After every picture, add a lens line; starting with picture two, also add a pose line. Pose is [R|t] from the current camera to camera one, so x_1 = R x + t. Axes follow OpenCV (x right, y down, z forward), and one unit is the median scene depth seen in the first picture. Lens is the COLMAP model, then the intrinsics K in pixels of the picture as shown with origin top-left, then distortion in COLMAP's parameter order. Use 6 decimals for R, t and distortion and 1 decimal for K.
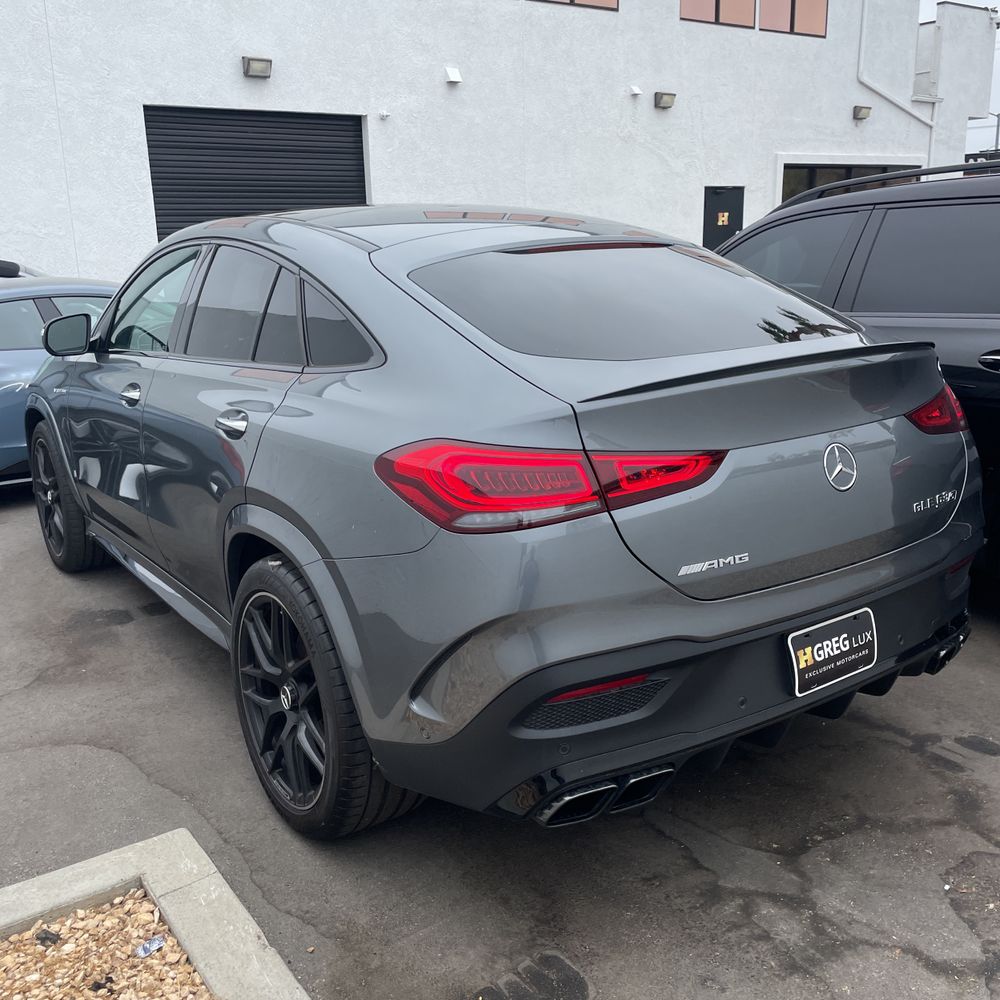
lens RADIAL K [[998.0, 0, 507.7], [0, 998.0, 482.9], [0, 0, 1]] dist [0.086524, -0.113160]
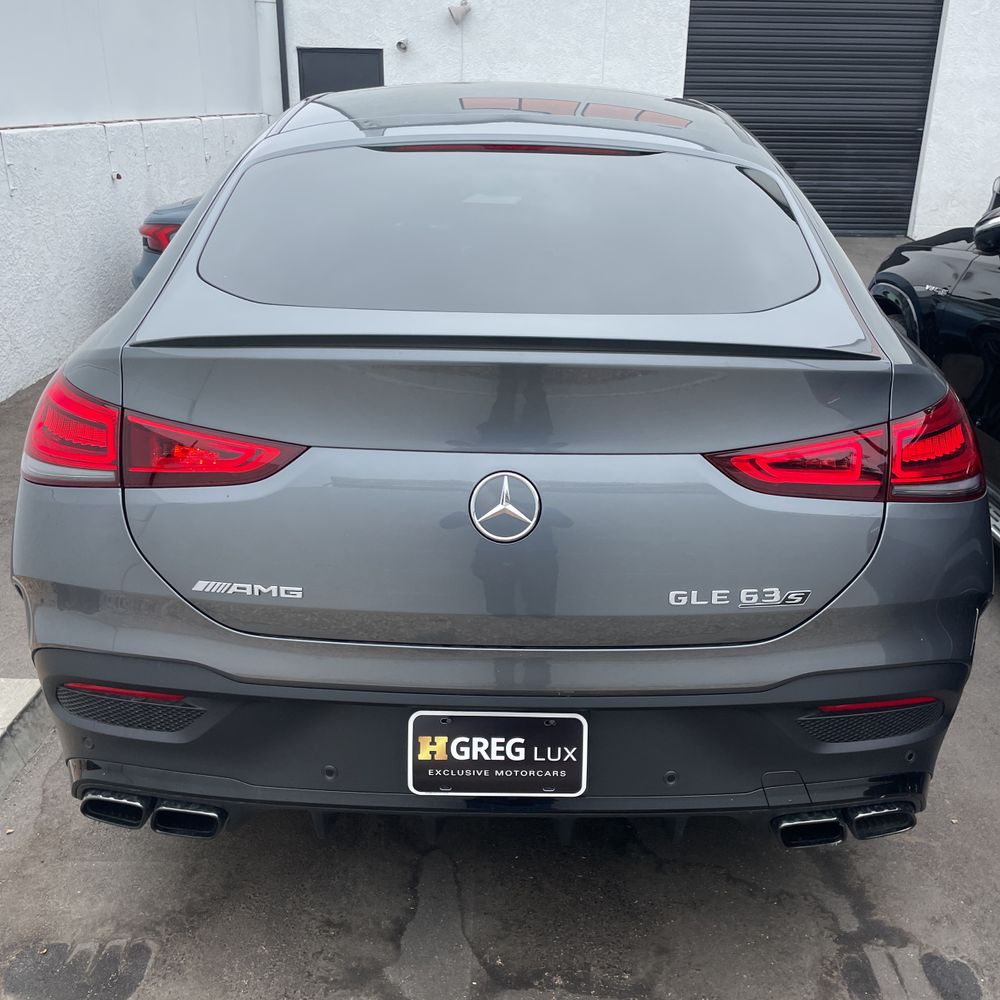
lens RADIAL K [[998.0, 0, 507.7], [0, 998.0, 482.9], [0, 0, 1]] dist [0.086524, -0.113160]
pose [[0.814623, 0.237941, -0.528936, 0.122272], [-0.176111, 0.970392, 0.165298, -0.025690], [0.552607, -0.041504, 0.832408, 0.077930]]
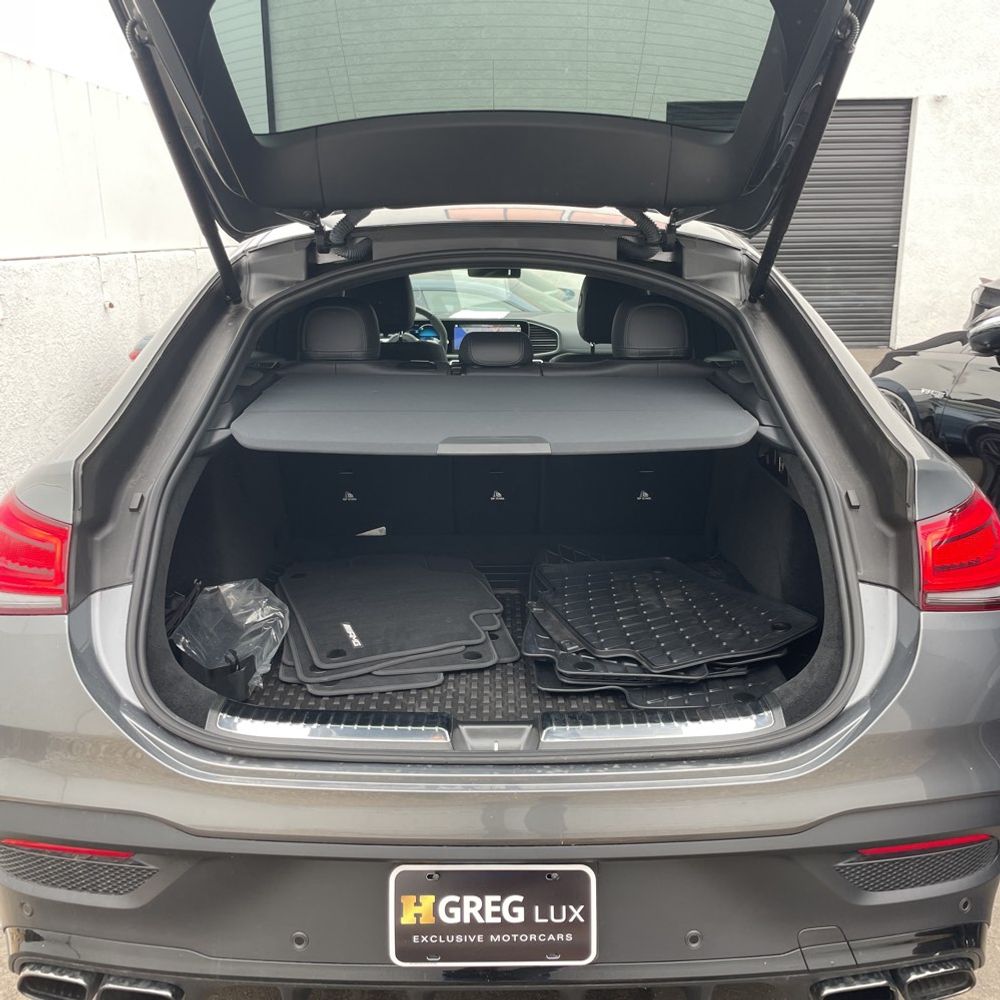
lens RADIAL K [[985.3, 0, 500.0], [0, 985.3, 500.0], [0, 0, 1]] dist [0.091524, -0.112390]
pose [[0.818625, 0.165783, -0.549881, 0.115147], [-0.154375, 0.985714, 0.067359, -0.023374], [0.553192, 0.029746, 0.832523, 0.090116]]
